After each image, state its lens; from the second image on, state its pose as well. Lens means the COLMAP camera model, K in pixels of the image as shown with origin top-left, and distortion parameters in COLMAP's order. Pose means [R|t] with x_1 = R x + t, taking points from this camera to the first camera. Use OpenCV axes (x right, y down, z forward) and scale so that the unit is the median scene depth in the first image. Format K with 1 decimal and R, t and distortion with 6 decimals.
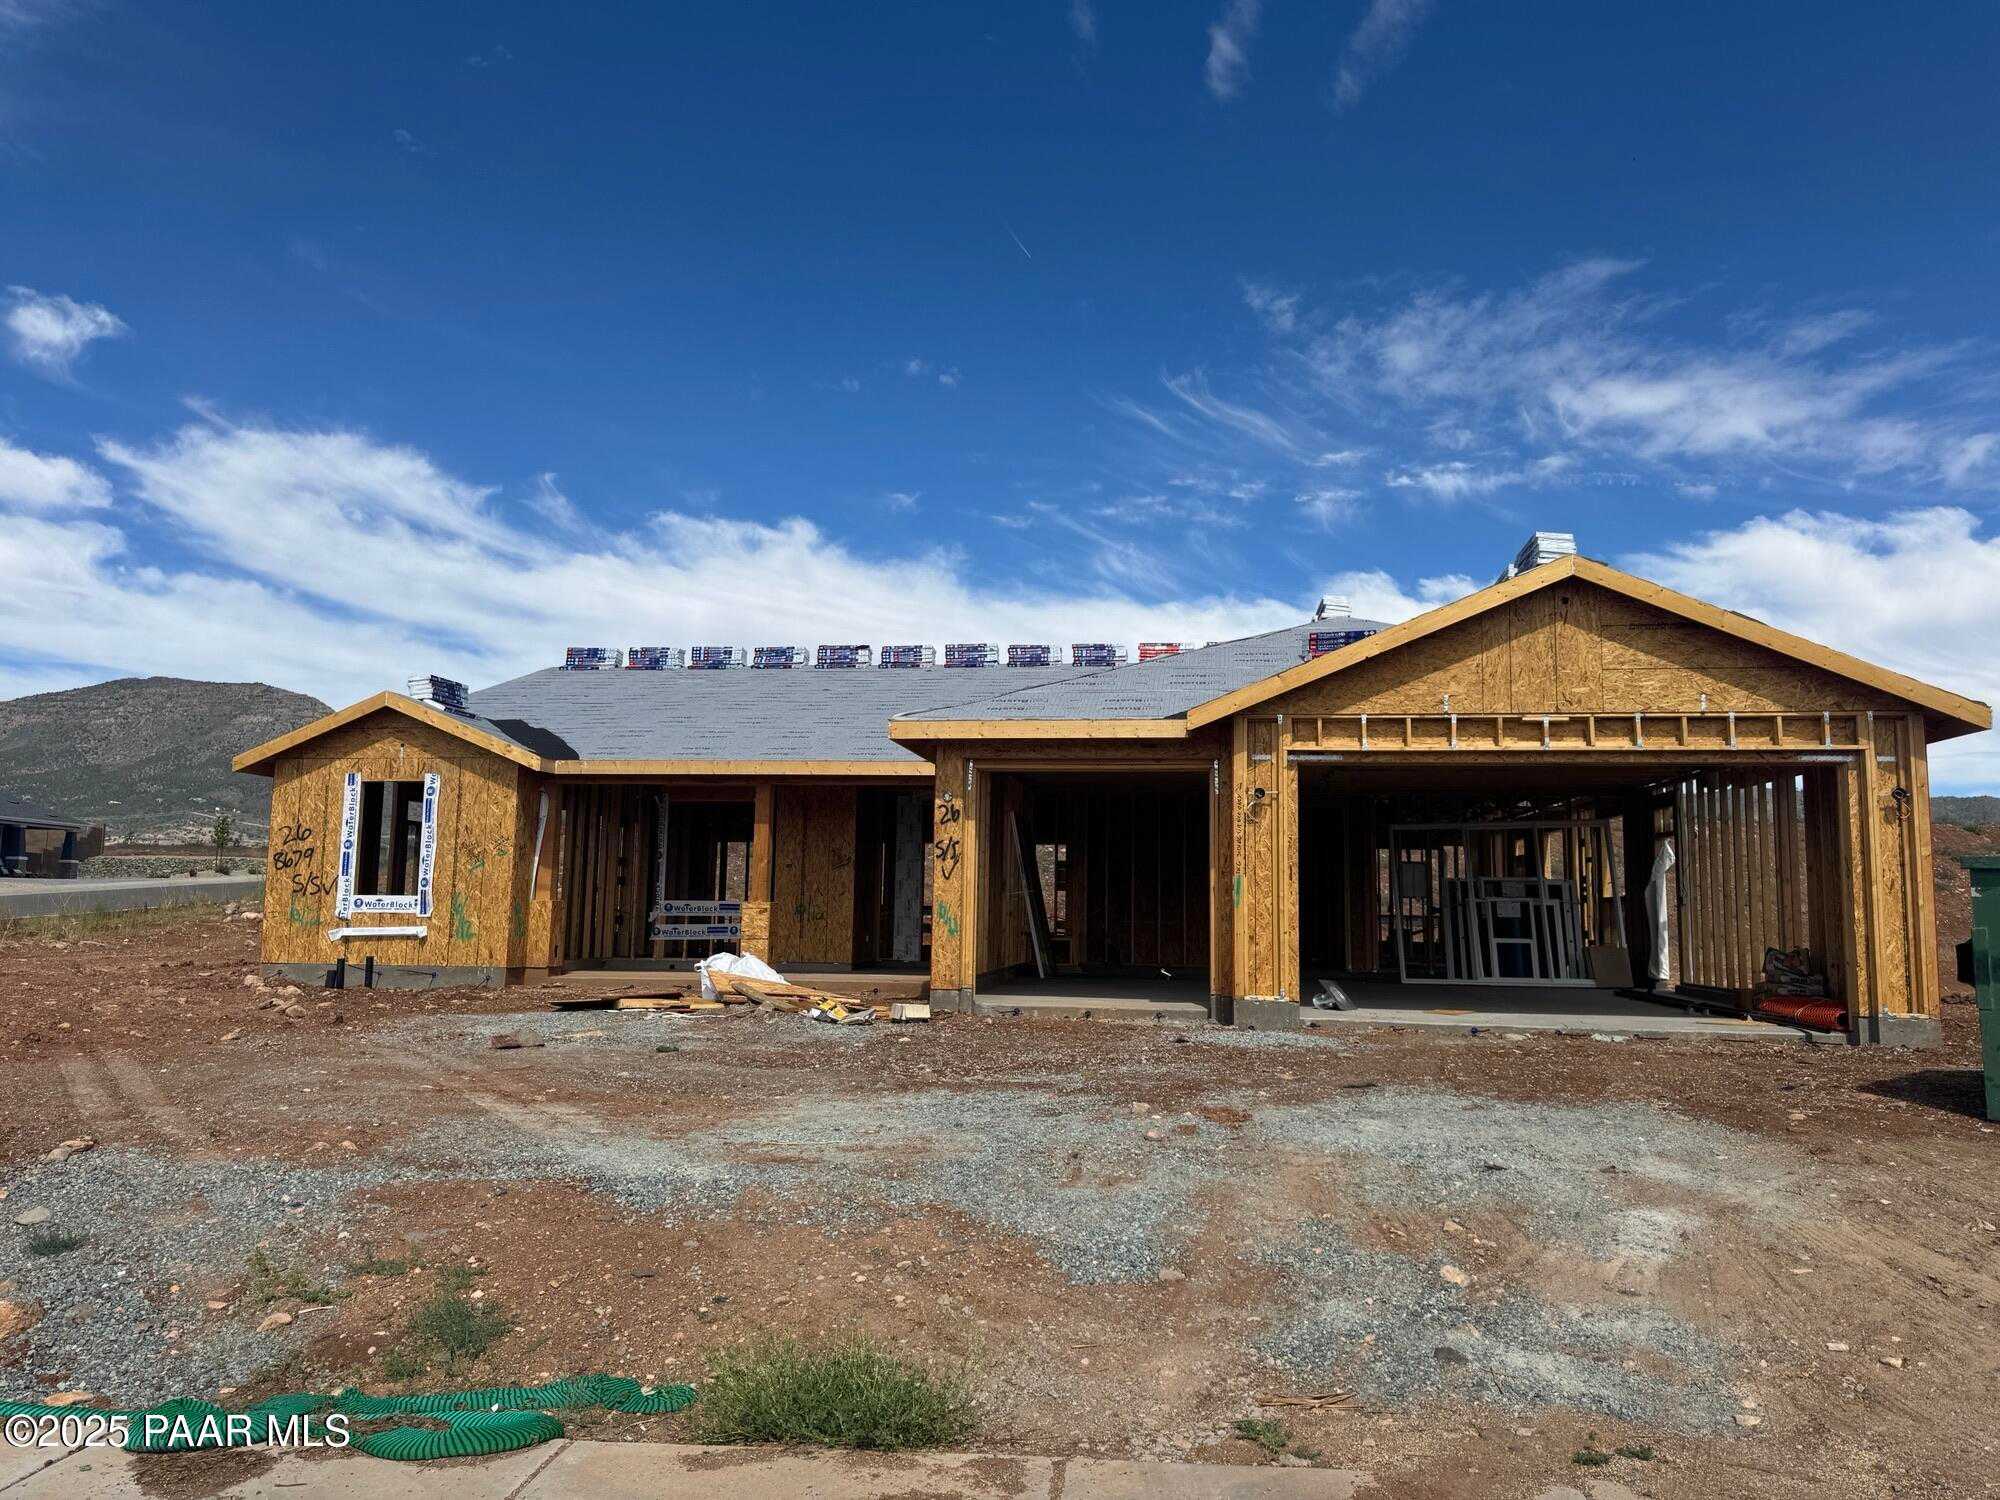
lens RADIAL K [[1318.5, 0, 1000.0], [0, 1318.5, 750.0], [0, 0, 1]] dist [0.136790, -0.206759]
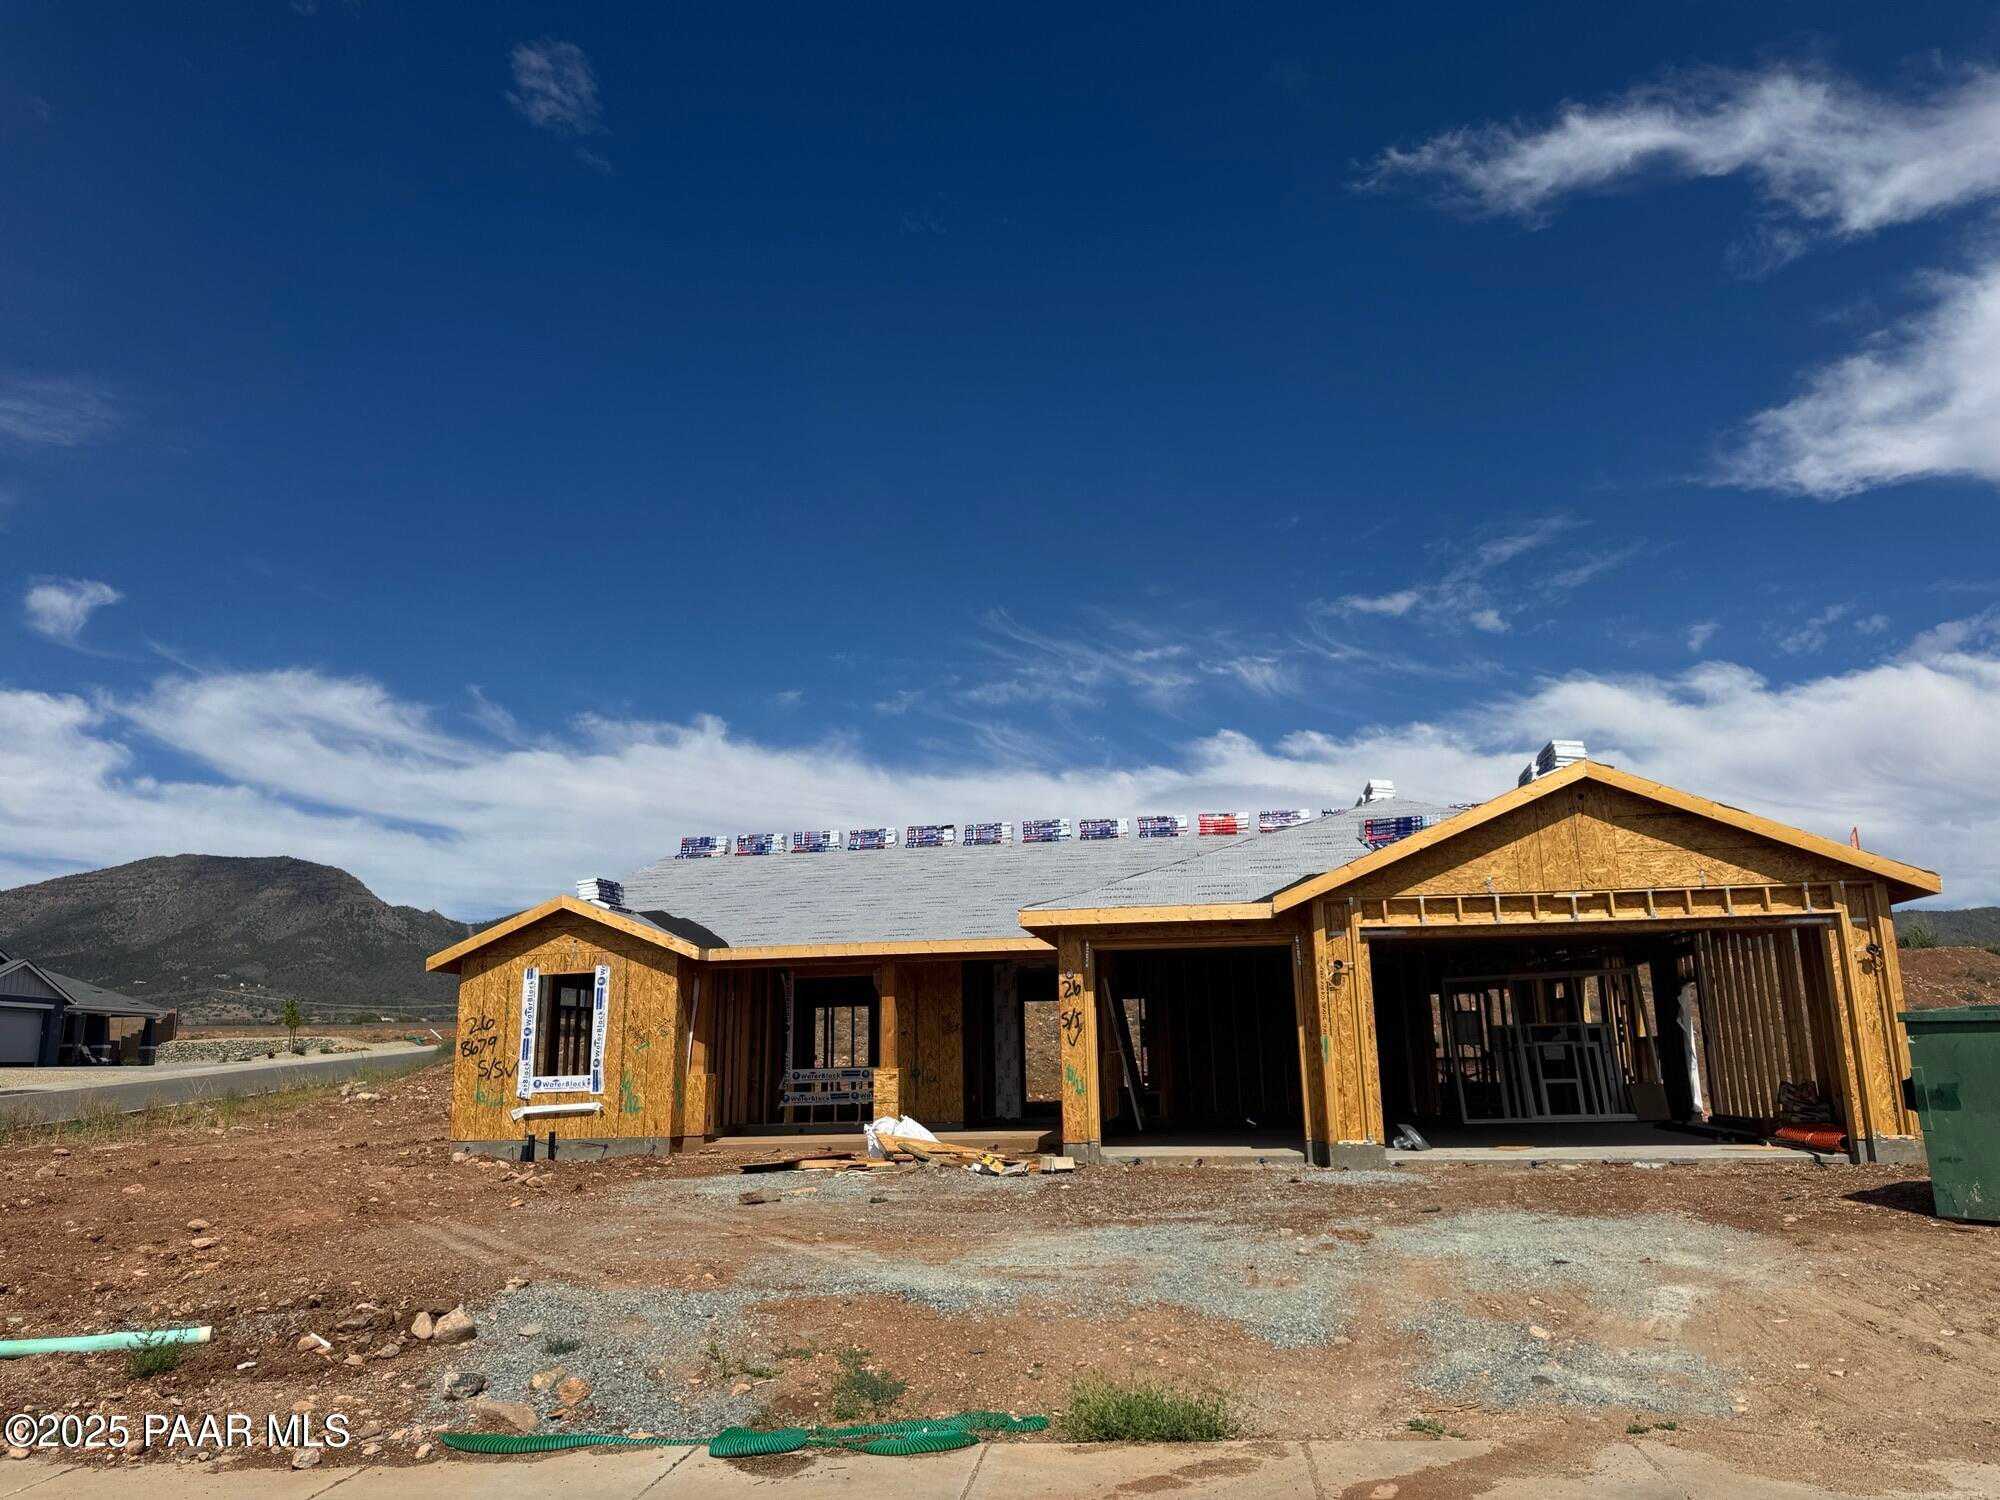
lens RADIAL K [[1371.7, 0, 1000.0], [0, 1371.7, 750.0], [0, 0, 1]] dist [0.135488, -0.202339]
pose [[0.999324, -0.036762, -0.000483, -0.099884], [0.036539, 0.994543, -0.097721, -0.048523], [0.004073, 0.097638, 0.995214, -0.257143]]
